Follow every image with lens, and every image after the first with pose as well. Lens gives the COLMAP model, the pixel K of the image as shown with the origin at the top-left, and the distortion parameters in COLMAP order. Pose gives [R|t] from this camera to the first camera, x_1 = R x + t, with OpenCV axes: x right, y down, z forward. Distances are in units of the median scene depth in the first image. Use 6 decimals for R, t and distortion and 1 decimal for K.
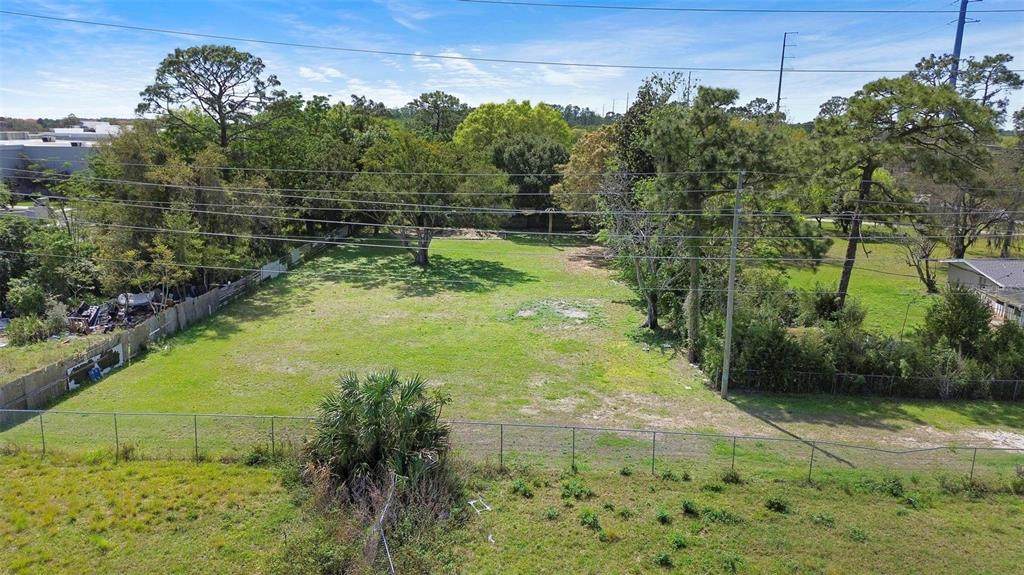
lens RADIAL K [[710.8, 0, 512.0], [0, 710.8, 287.5], [0, 0, 1]] dist [0.070431, -0.067314]
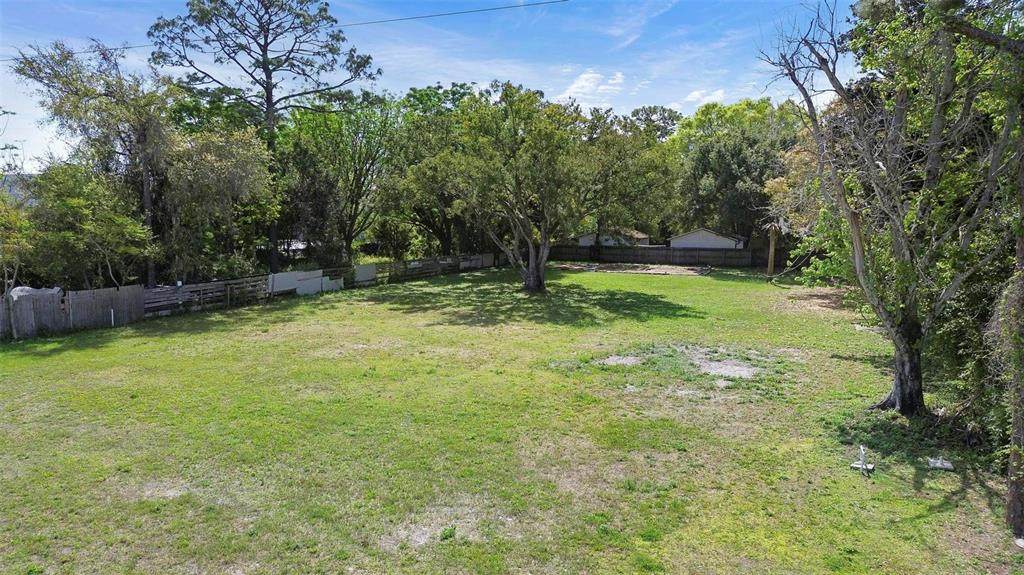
lens RADIAL K [[710.8, 0, 512.0], [0, 710.8, 287.5], [0, 0, 1]] dist [0.070431, -0.067314]
pose [[0.921328, 0.029449, -0.387670, 0.156352], [-0.074826, 0.991917, -0.102481, 0.047797], [0.381519, 0.123426, 0.916084, 0.583409]]
